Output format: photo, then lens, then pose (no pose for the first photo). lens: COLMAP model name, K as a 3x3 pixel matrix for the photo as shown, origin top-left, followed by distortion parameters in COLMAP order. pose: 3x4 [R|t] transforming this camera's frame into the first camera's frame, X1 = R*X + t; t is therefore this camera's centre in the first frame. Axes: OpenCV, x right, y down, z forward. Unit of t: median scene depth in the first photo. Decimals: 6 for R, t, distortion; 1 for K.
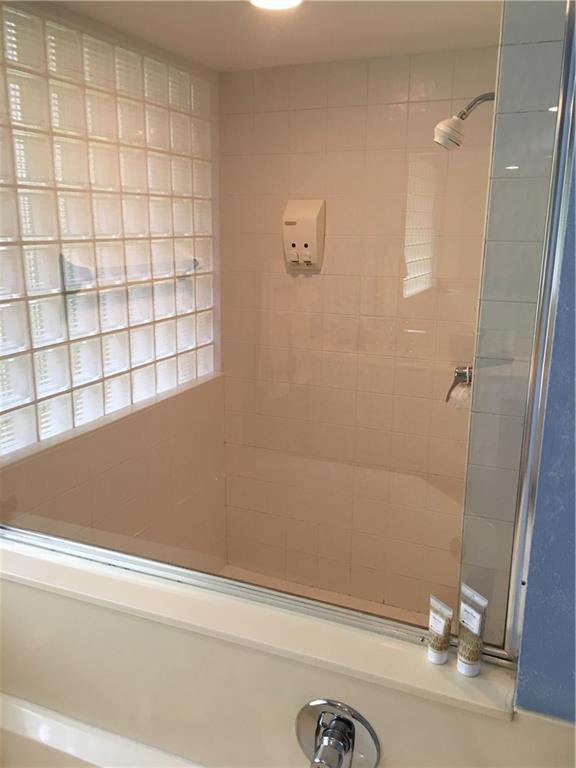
lens RADIAL K [[650.1, 0, 293.8], [0, 650.1, 389.3], [0, 0, 1]] dist [0.005141, -0.011903]
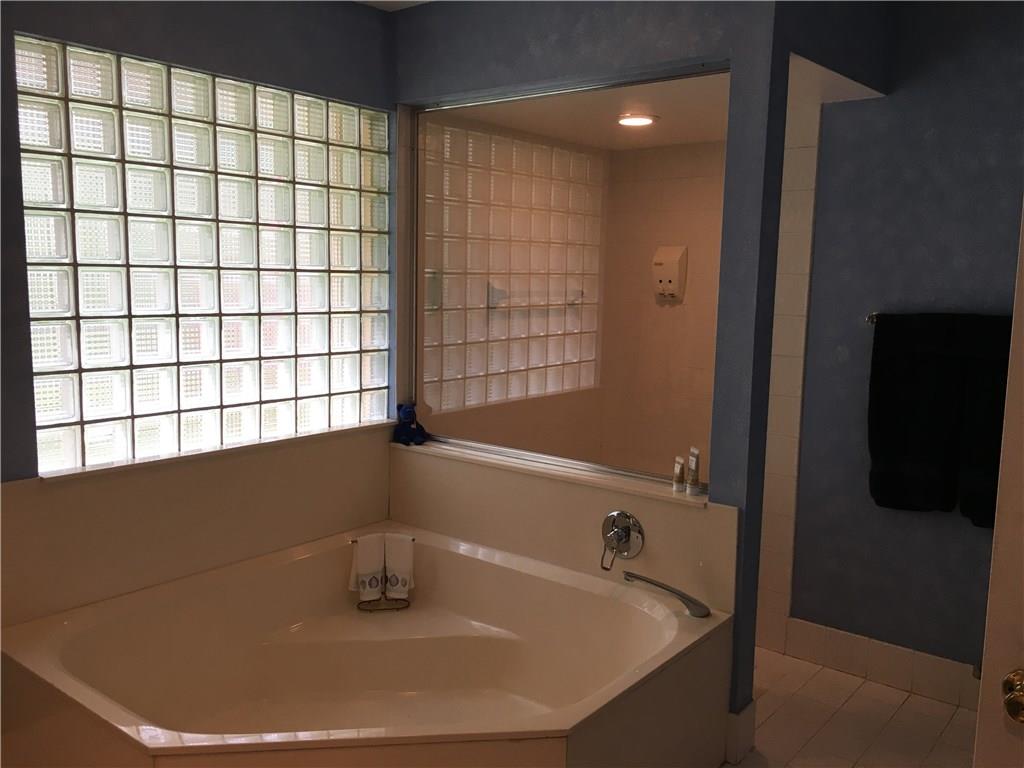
lens RADIAL K [[866.8, 0, 507.0], [0, 866.8, 384.4], [0, 0, 1]] dist [0.005141, -0.011903]
pose [[0.961982, 0.044256, -0.269504, 0.185158], [-0.076884, 0.990759, -0.111736, 0.197454], [0.262069, 0.128209, 0.956495, -0.694300]]
